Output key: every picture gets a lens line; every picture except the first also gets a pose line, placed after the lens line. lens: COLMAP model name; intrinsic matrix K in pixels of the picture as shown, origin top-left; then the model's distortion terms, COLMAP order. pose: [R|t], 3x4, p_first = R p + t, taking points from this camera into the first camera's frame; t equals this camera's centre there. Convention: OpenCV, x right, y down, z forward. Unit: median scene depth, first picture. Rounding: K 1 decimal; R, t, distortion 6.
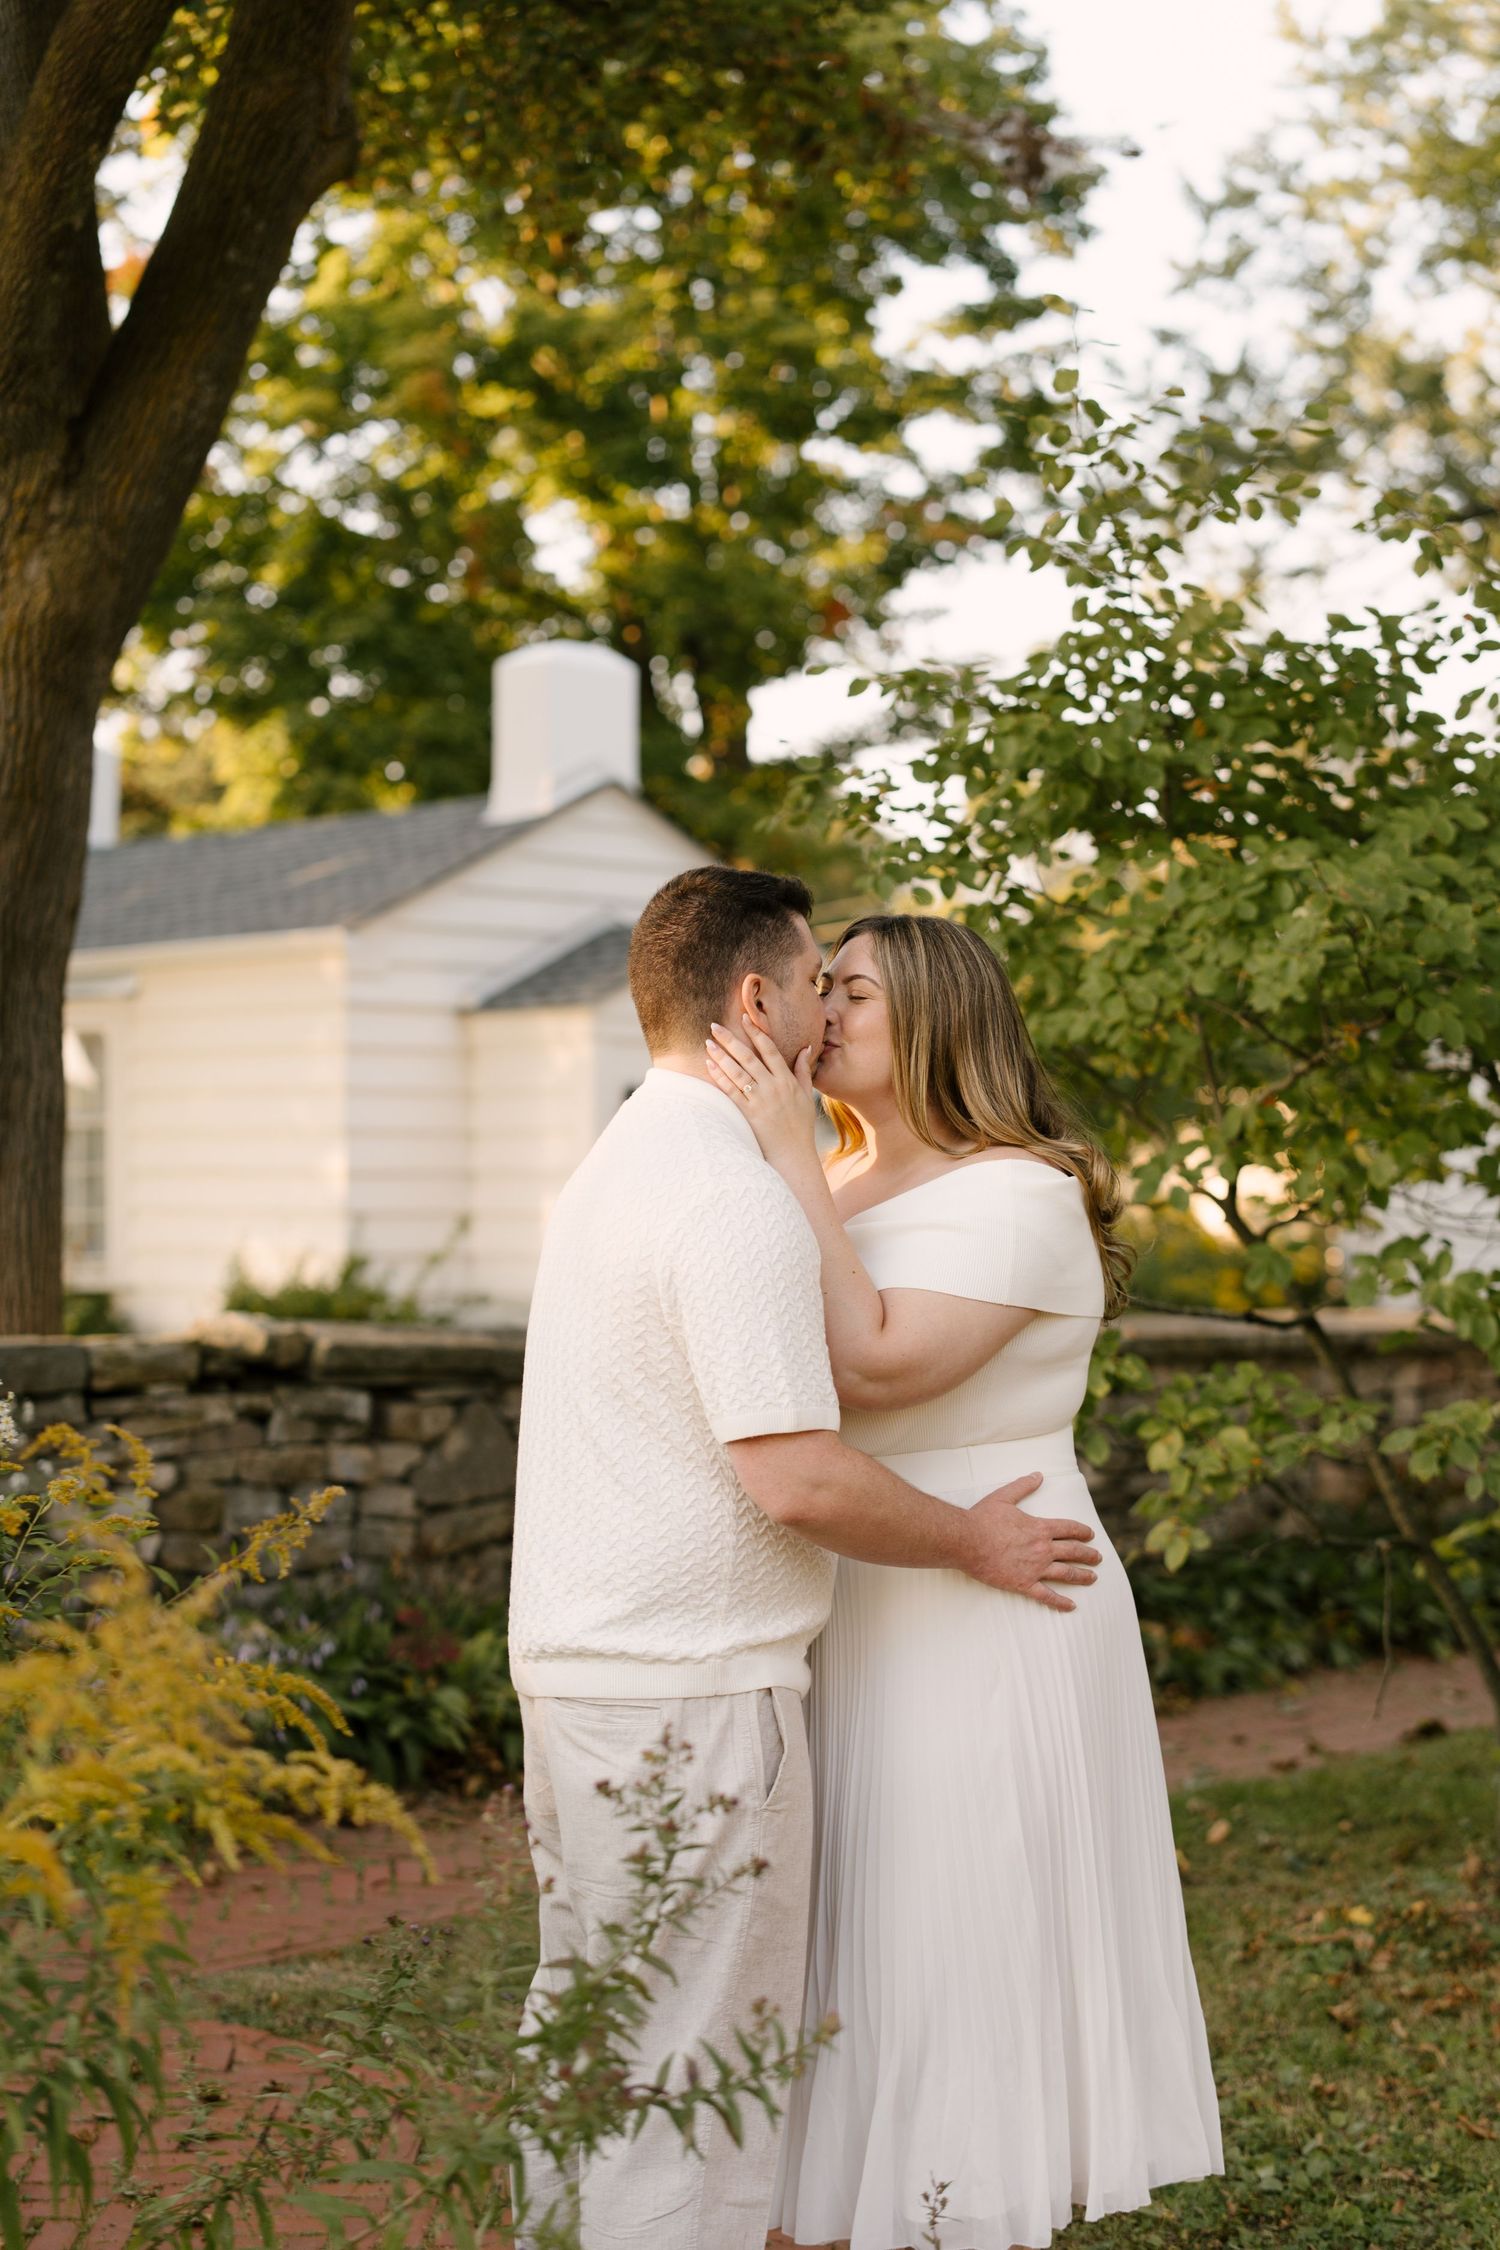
lens RADIAL K [[3226.4, 0, 815.3], [0, 3226.4, 1126.9], [0, 0, 1]] dist [0.062541, 0.000000]
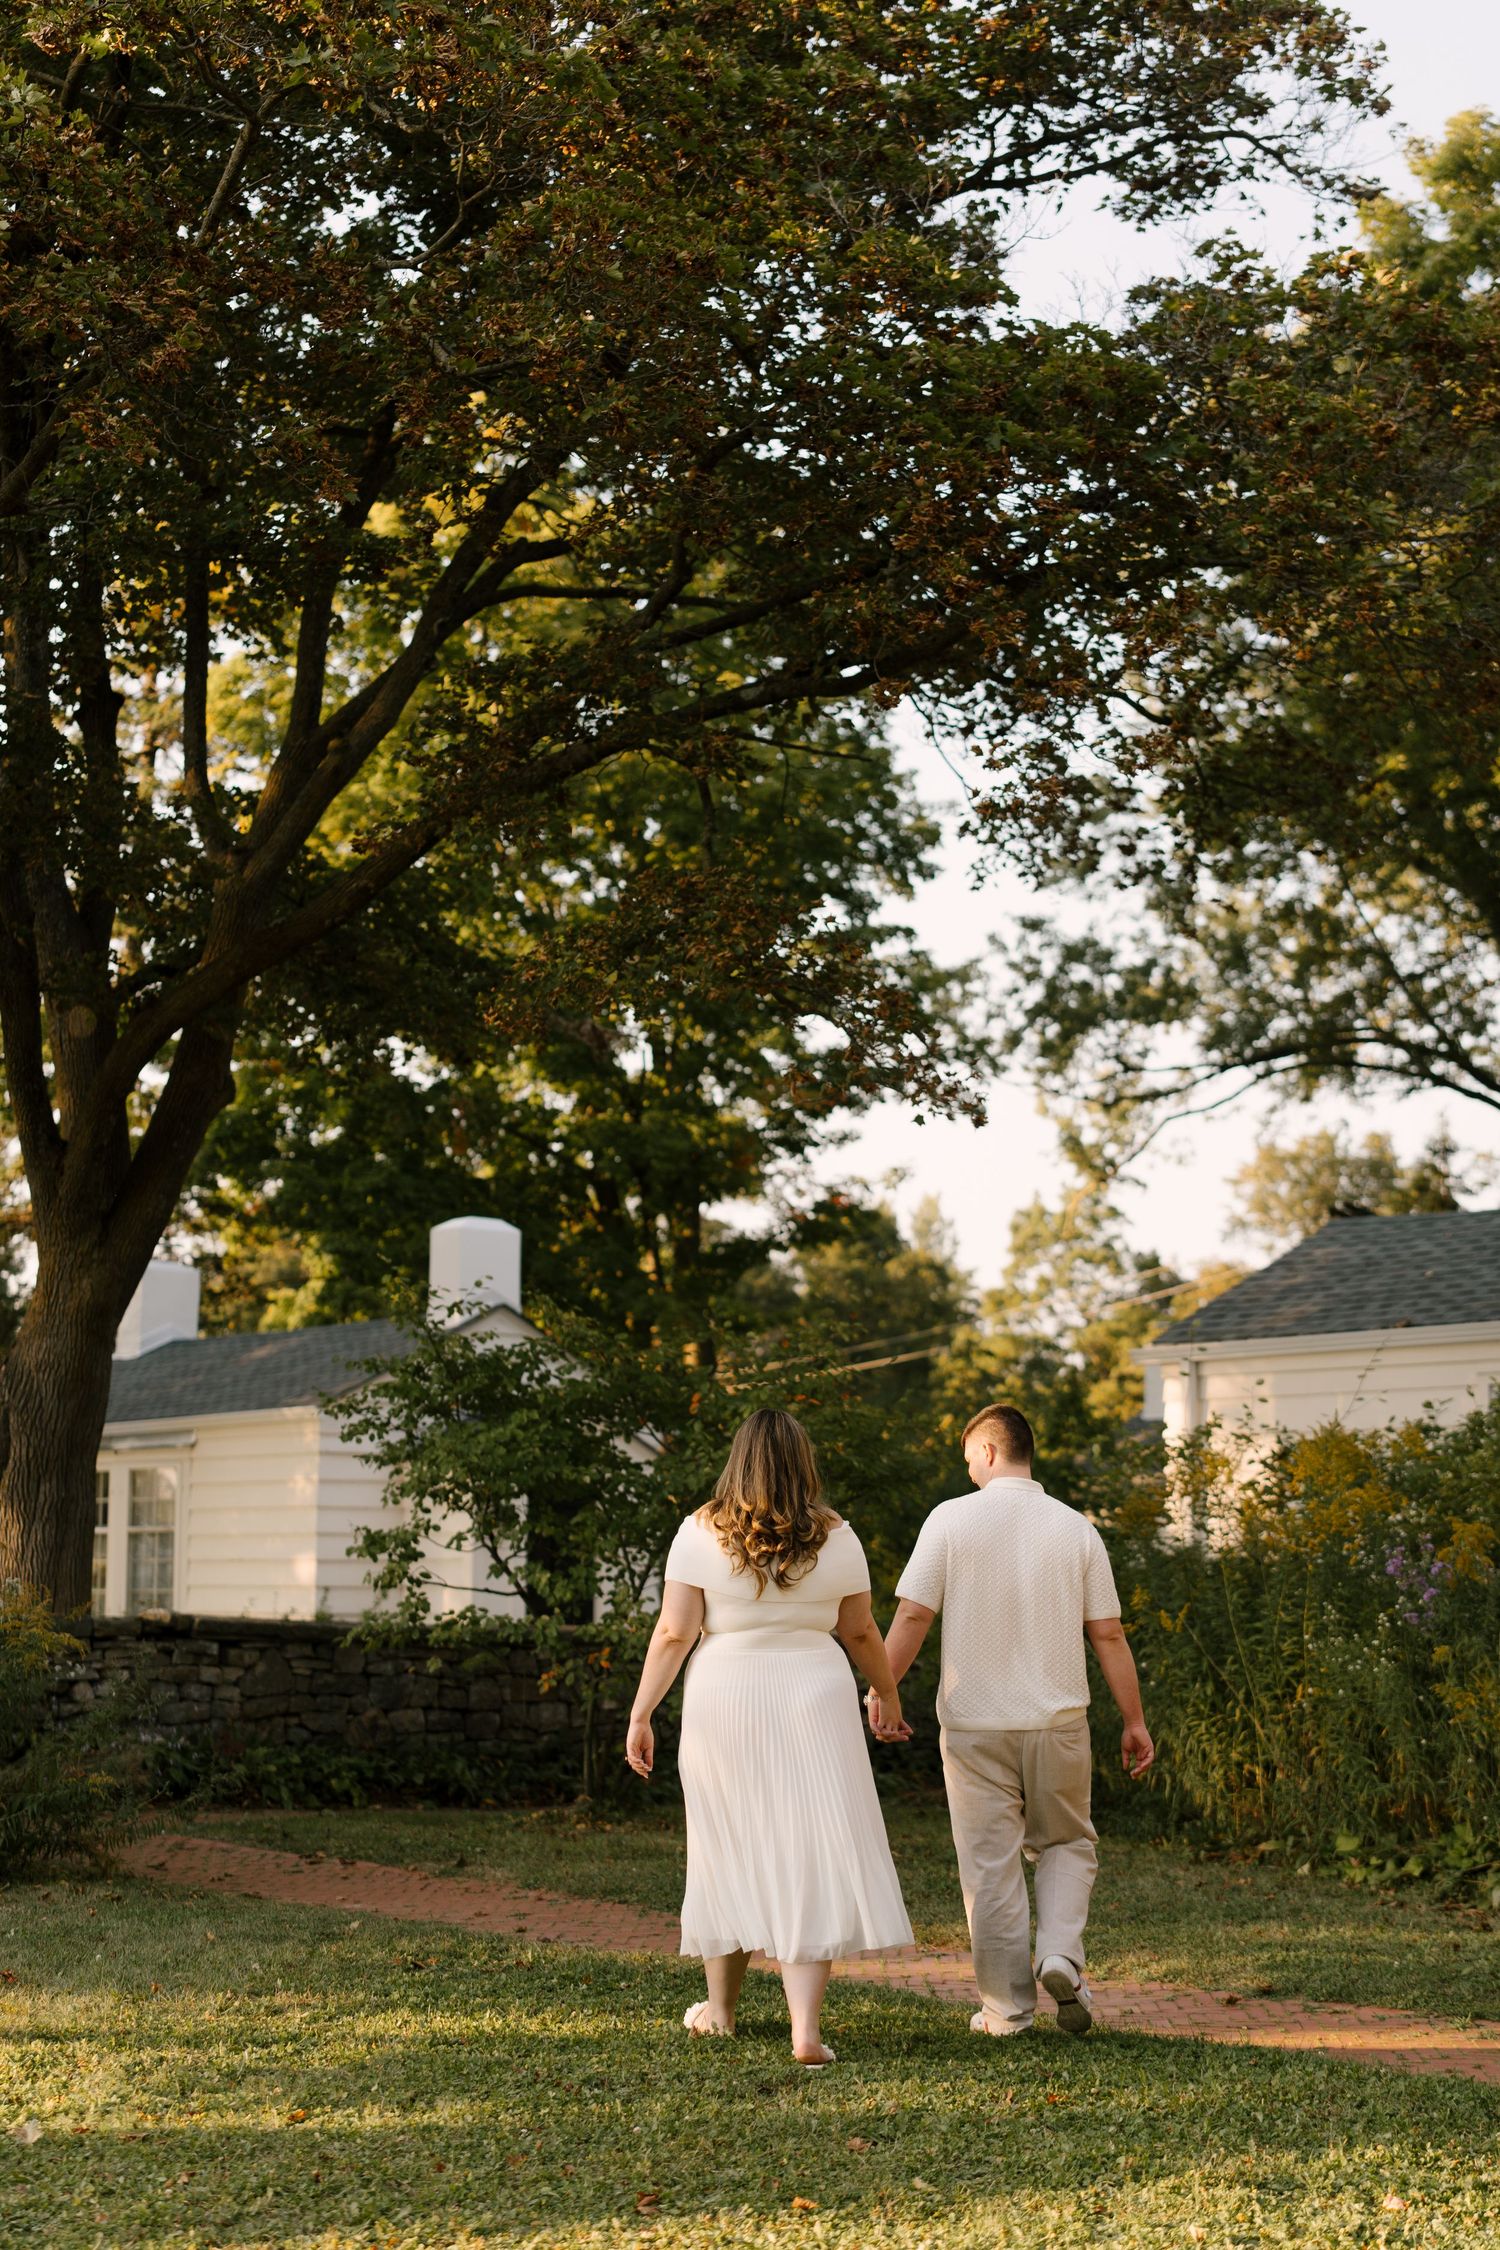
lens RADIAL K [[3226.4, 0, 780.6], [0, 3226.4, 1193.3], [0, 0, 1]] dist [0.062541, 0.000000]
pose [[0.997764, -0.014026, -0.065341, 0.332752], [0.006906, 0.994133, -0.107943, 0.013236], [0.066472, 0.107251, 0.992007, -1.028091]]
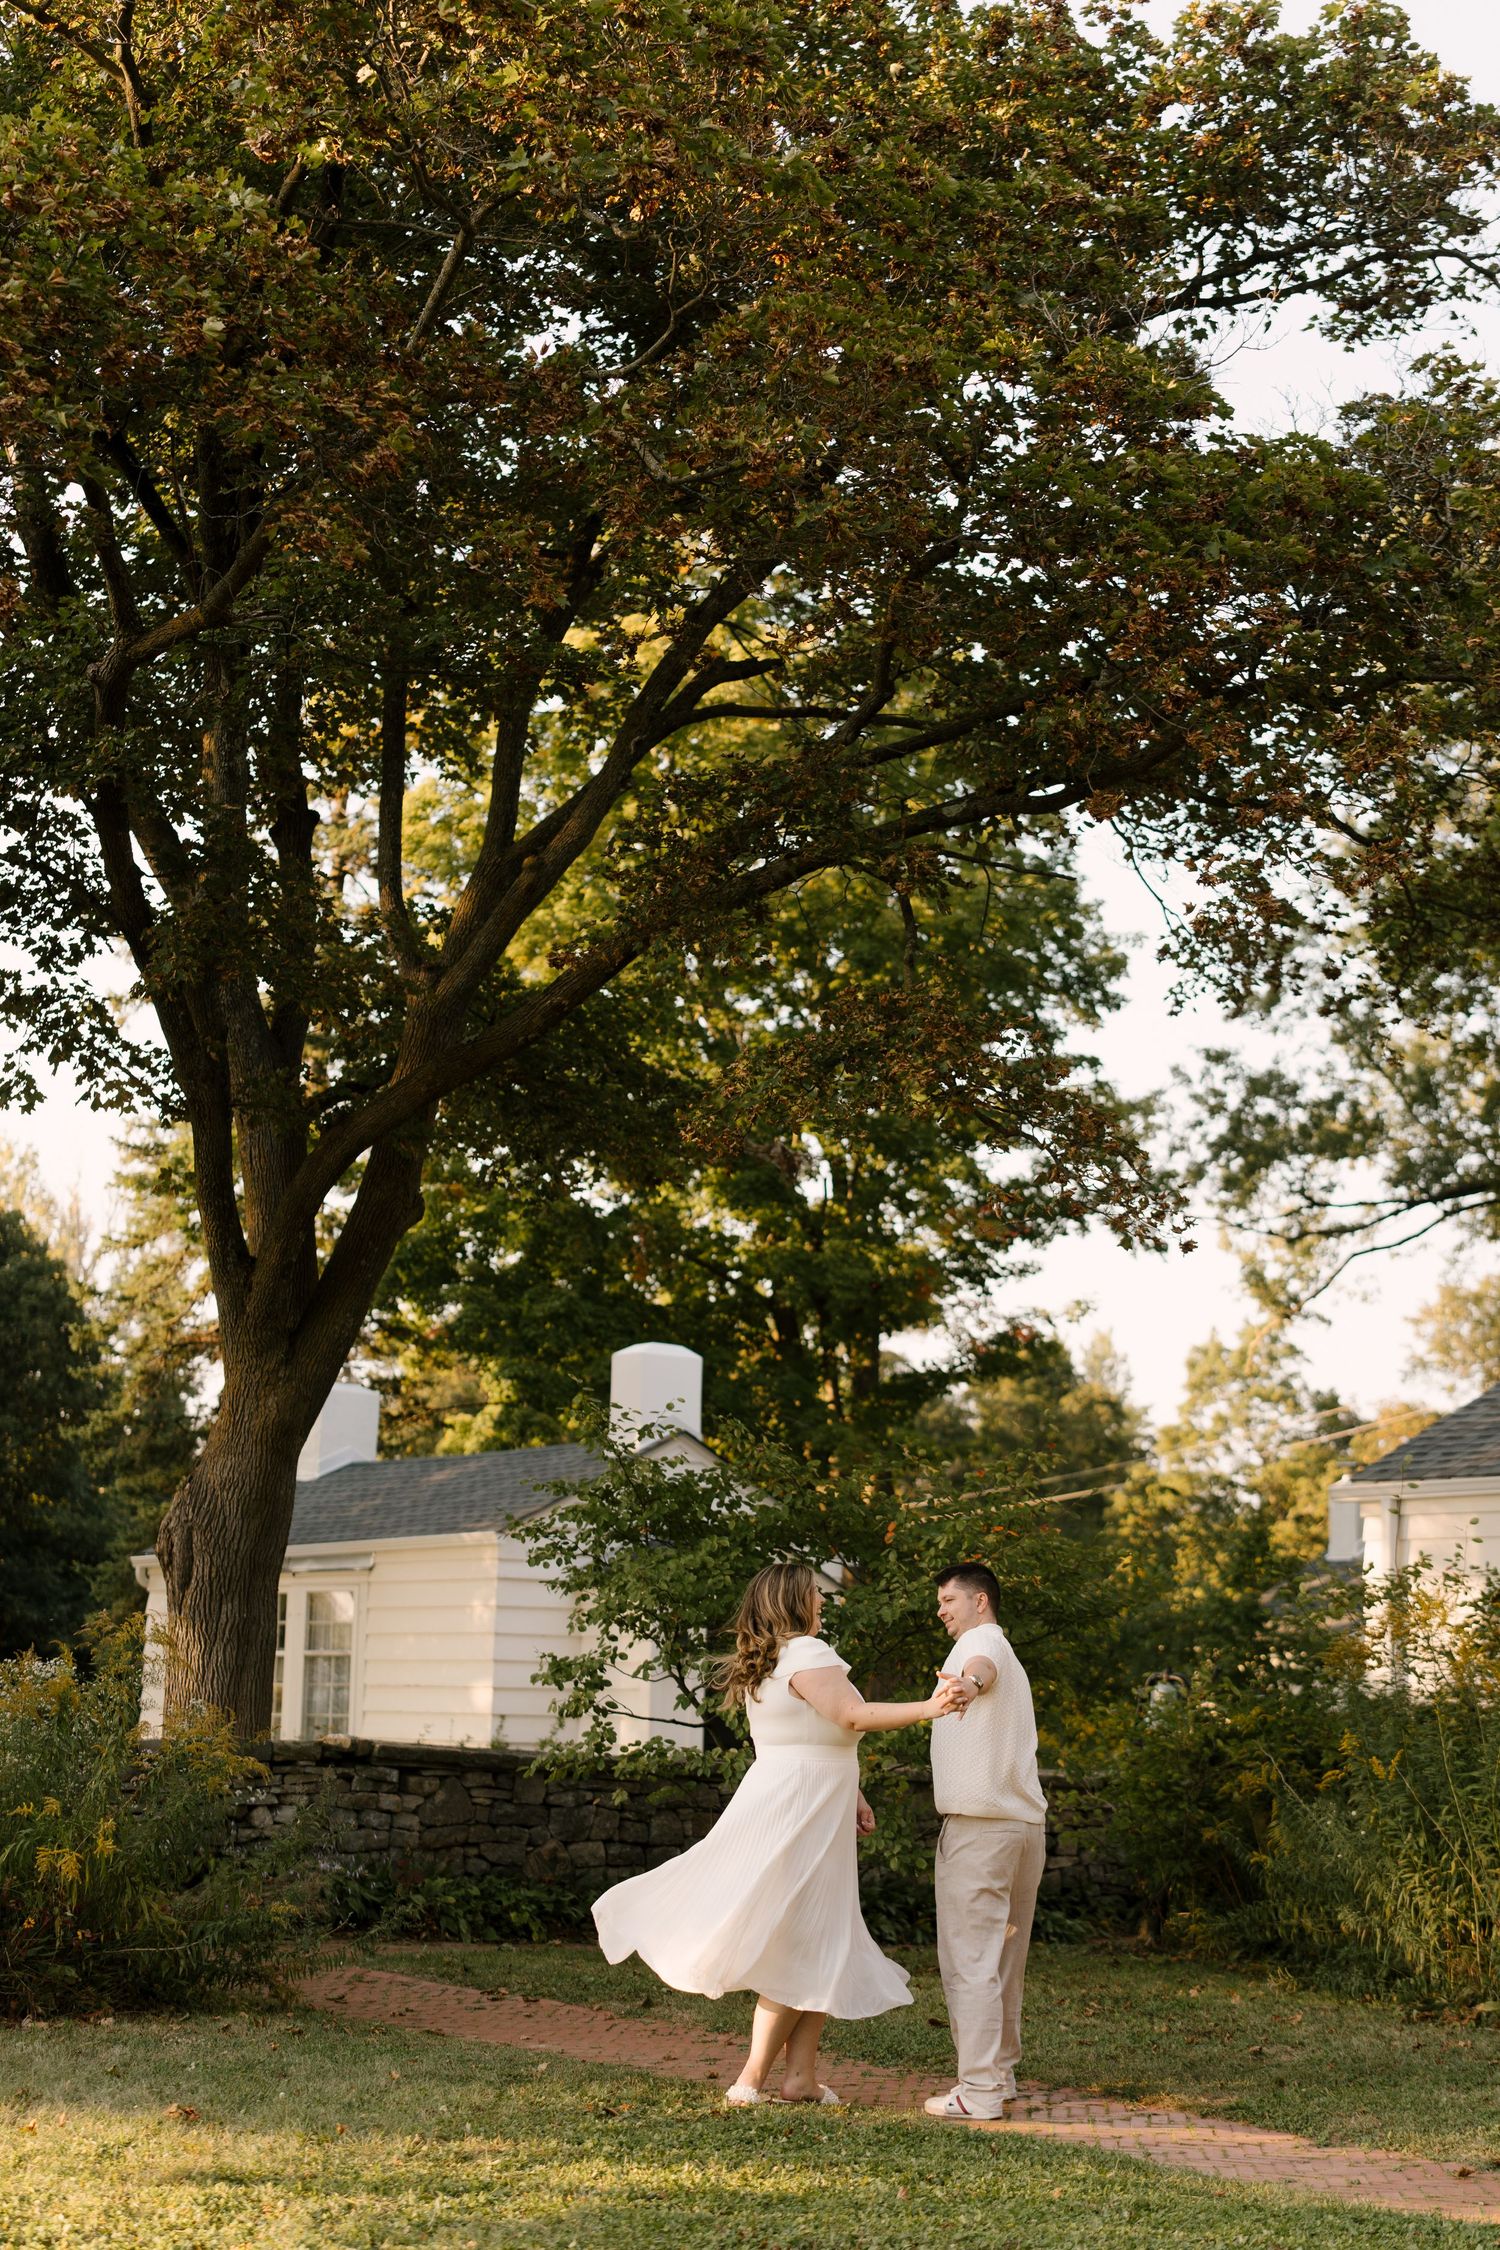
lens RADIAL K [[3226.4, 0, 792.3], [0, 3226.4, 1221.5], [0, 0, 1]] dist [0.062541, 0.000000]
pose [[0.993497, -0.004454, -0.113771, 0.316085], [-0.011616, 0.990055, -0.140199, 0.014069], [0.113264, 0.140609, 0.983565, -0.994001]]
